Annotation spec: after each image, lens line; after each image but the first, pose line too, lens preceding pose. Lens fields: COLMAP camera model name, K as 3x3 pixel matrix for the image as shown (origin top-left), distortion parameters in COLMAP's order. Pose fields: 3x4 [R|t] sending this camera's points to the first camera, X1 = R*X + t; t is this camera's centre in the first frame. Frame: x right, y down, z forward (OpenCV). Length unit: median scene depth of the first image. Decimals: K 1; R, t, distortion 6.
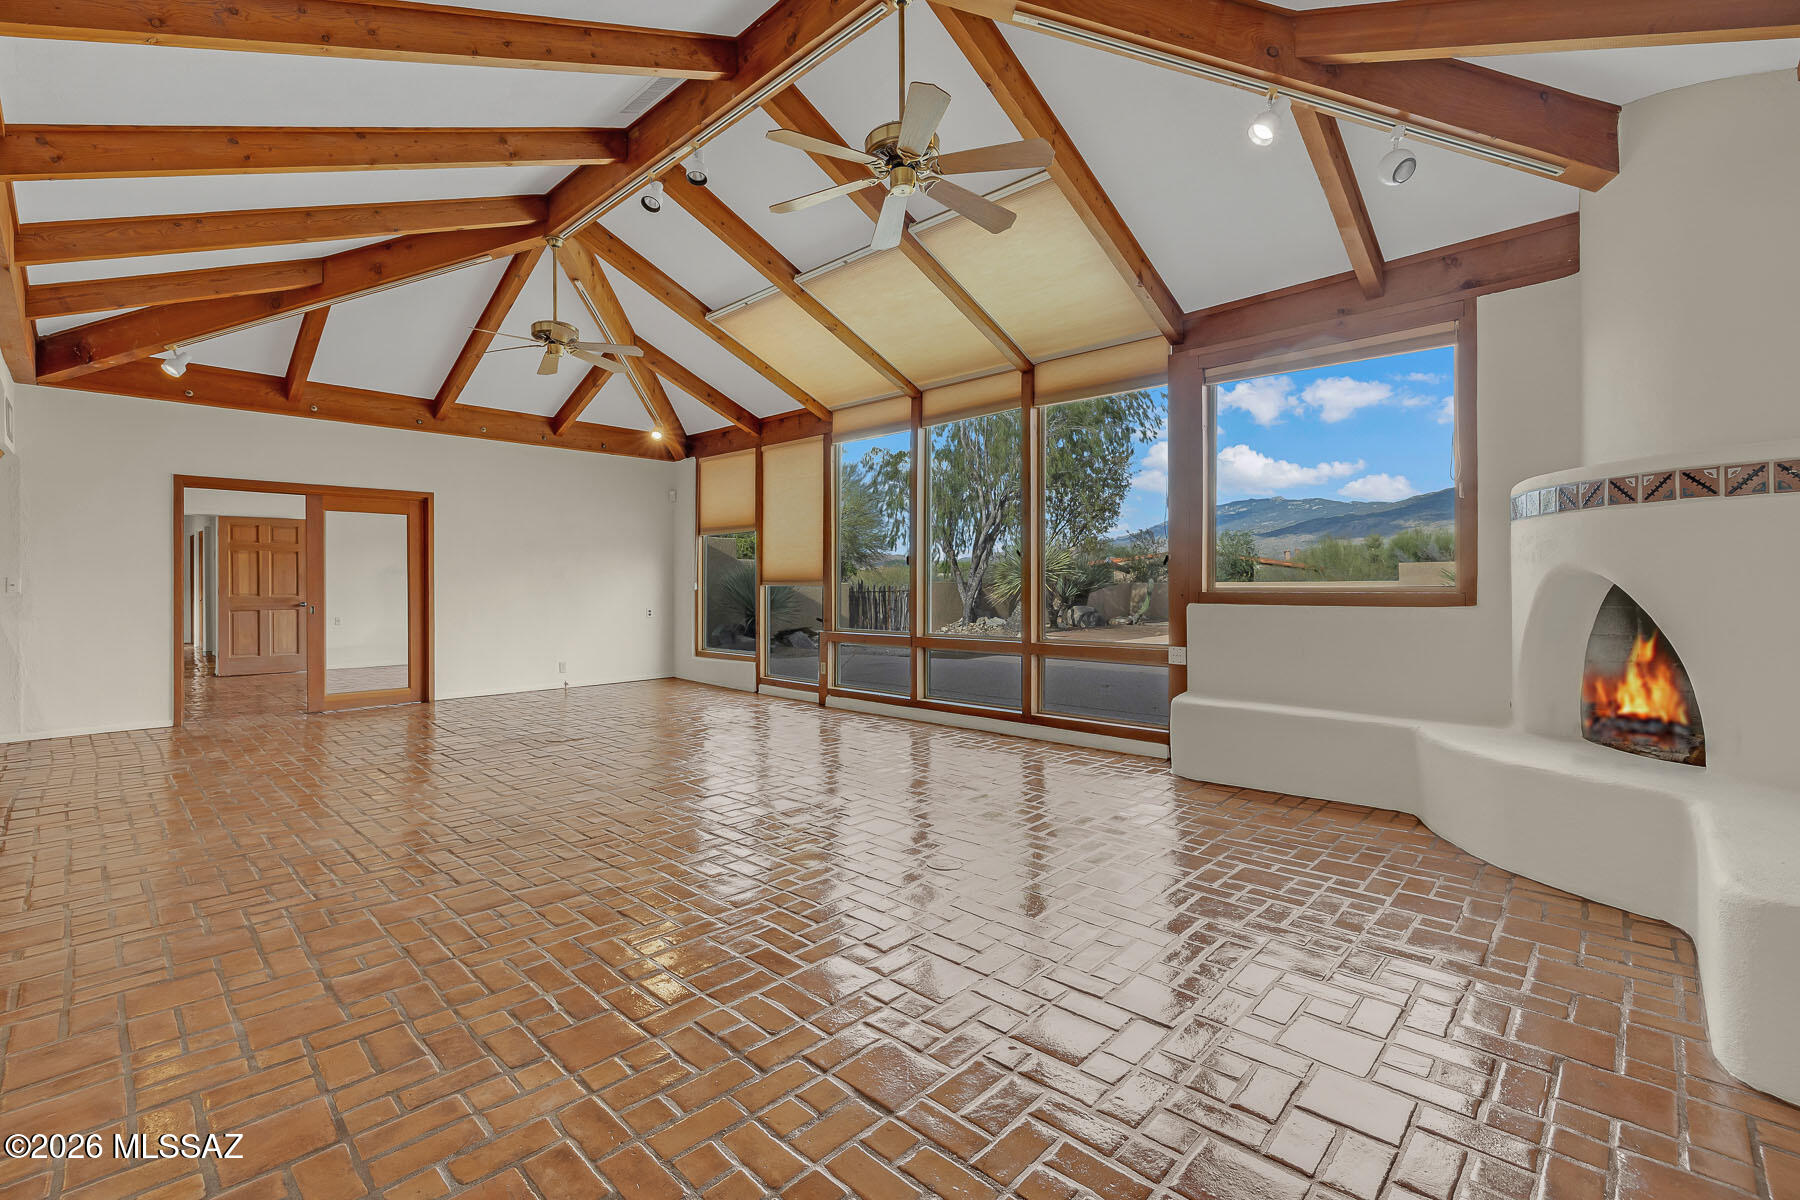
lens RADIAL K [[797.4, 0, 891.1], [0, 797.4, 580.1], [0, 0, 1]] dist [0.002025, -0.000779]
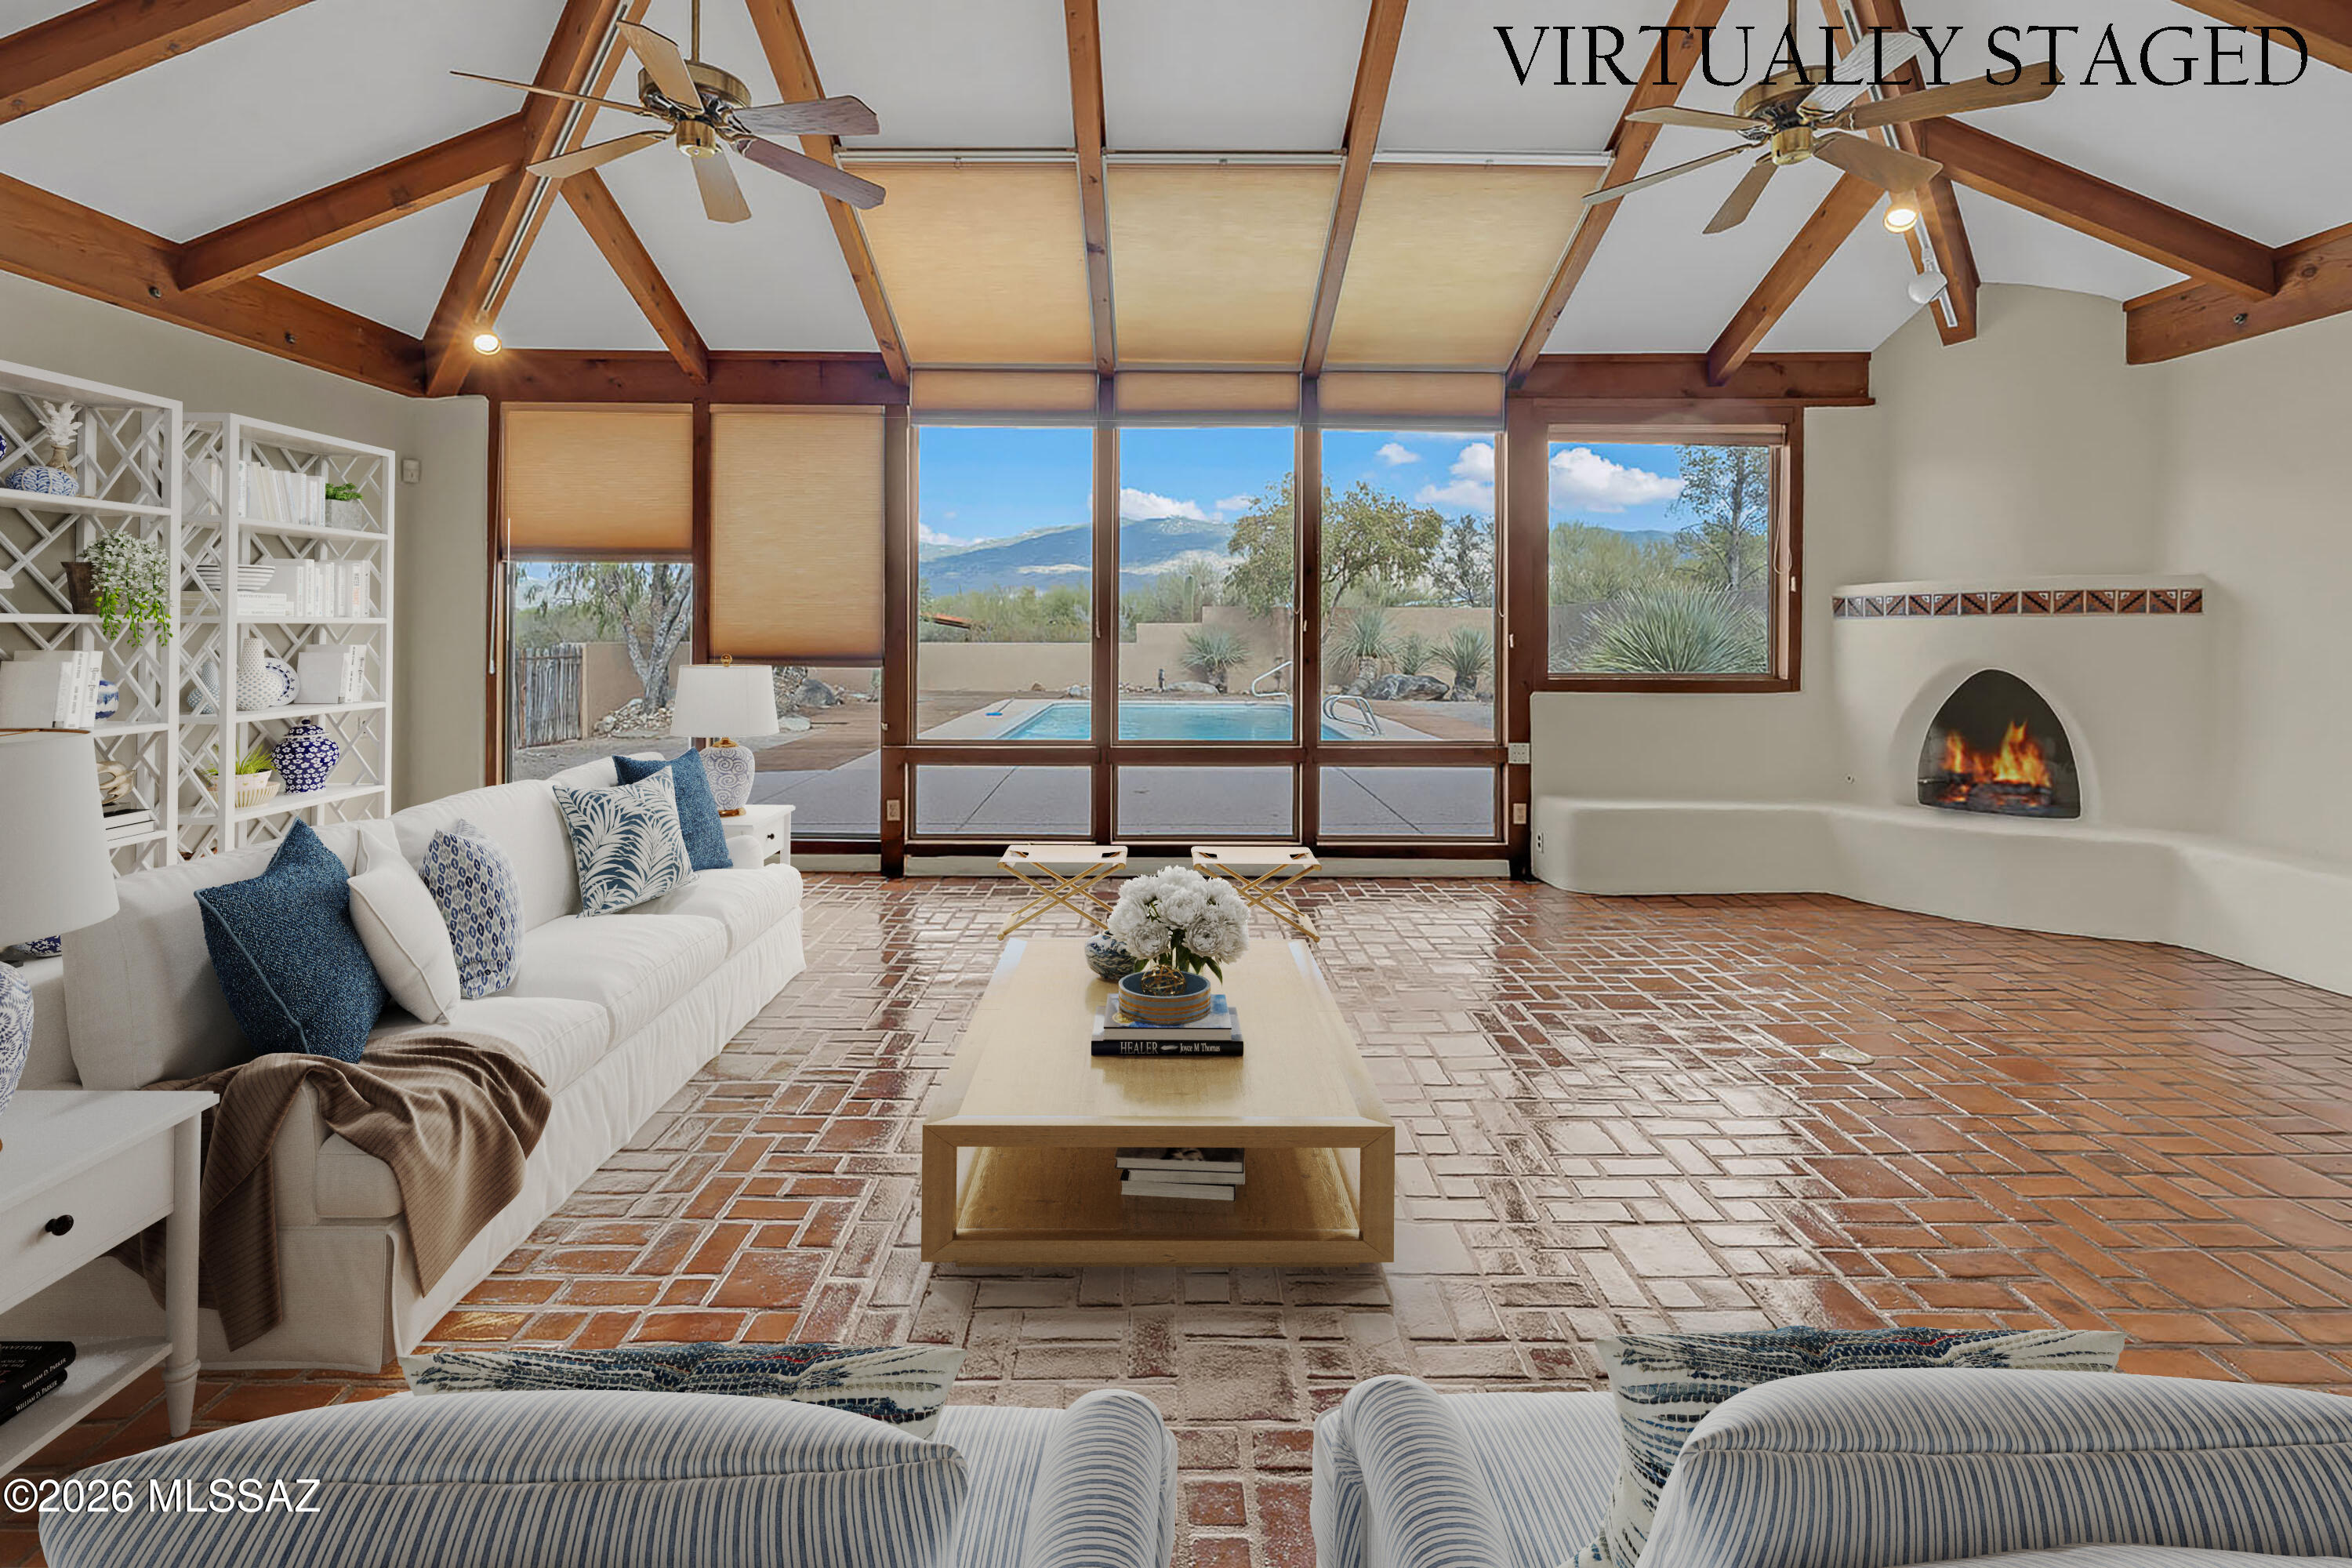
lens RADIAL K [[1044.4, 0, 1173.3], [0, 1044.4, 641.7], [0, 0, 1]] dist [0.001445, 0.000328]
pose [[0.716182, 0.006664, 0.697882, -0.774422], [-0.010541, 0.999944, 0.001270, -0.025462], [-0.697834, -0.008266, 0.716212, 0.513749]]
